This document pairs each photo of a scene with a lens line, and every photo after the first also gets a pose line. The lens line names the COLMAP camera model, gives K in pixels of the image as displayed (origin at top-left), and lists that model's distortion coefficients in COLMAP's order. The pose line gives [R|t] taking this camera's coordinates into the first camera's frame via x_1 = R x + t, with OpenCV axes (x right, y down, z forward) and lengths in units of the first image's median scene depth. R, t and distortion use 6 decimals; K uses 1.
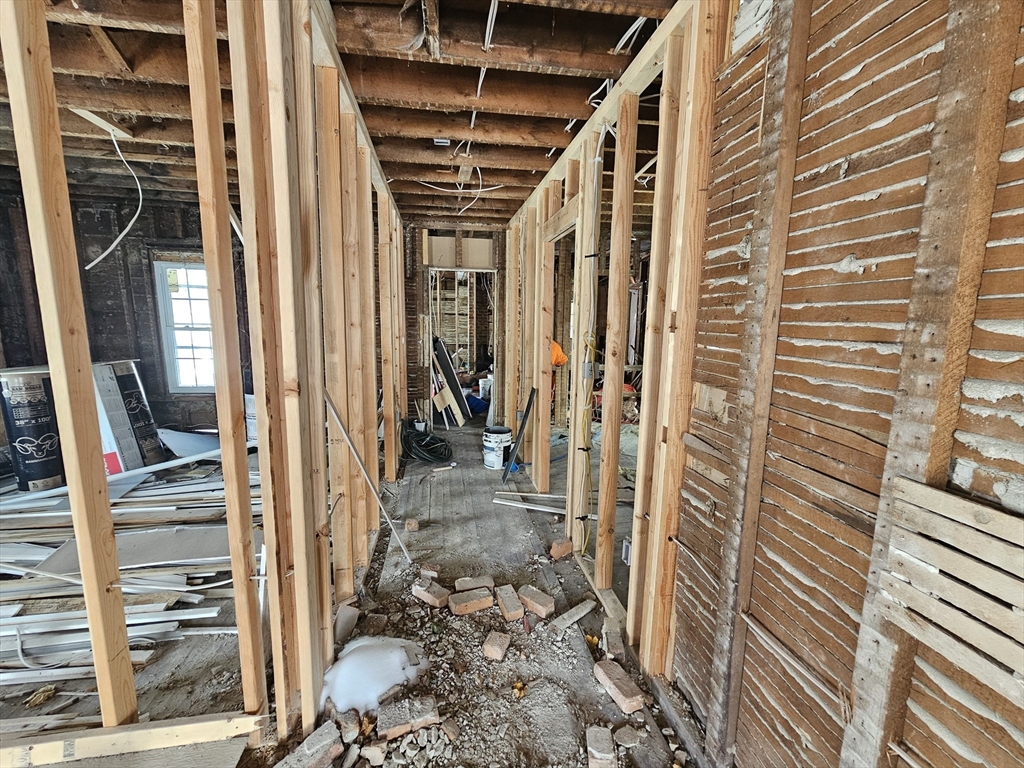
lens RADIAL K [[418.0, 0, 507.6], [0, 418.0, 381.7], [0, 0, 1]] dist [-0.002547, 0.001583]
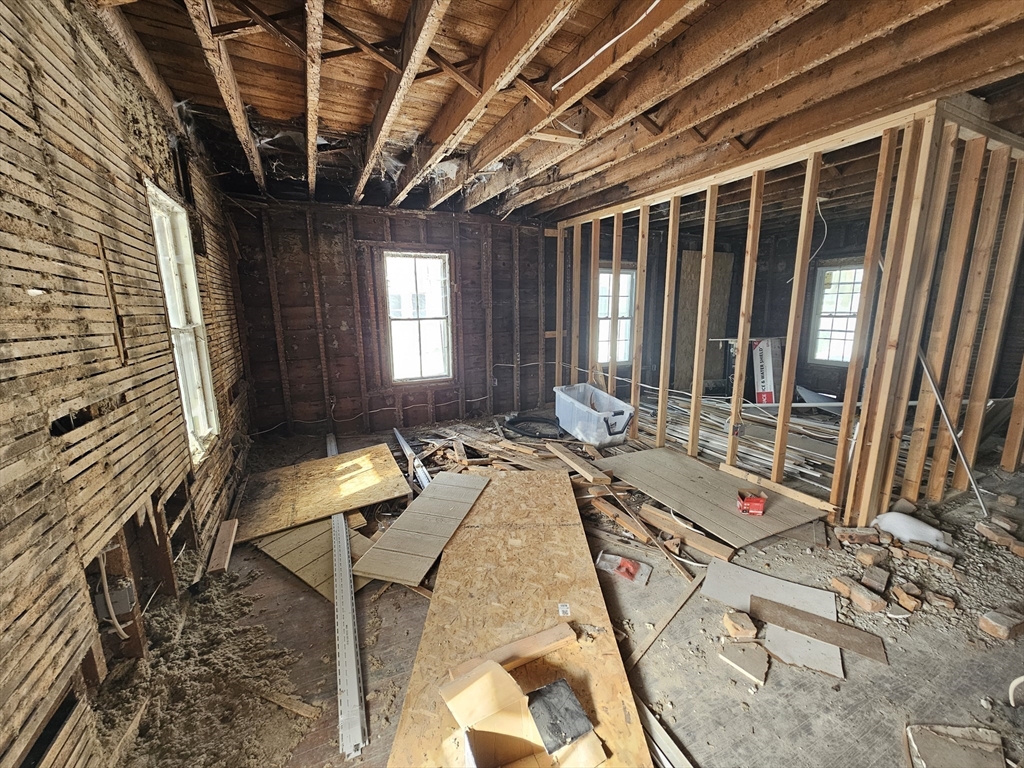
lens RADIAL K [[418.0, 0, 510.1], [0, 418.0, 387.6], [0, 0, 1]] dist [-0.002547, 0.001583]
pose [[0.284194, 0.161691, -0.945034, 0.473757], [-0.123796, 0.983614, 0.131064, 0.097905], [0.950741, 0.079744, 0.299554, -0.705463]]
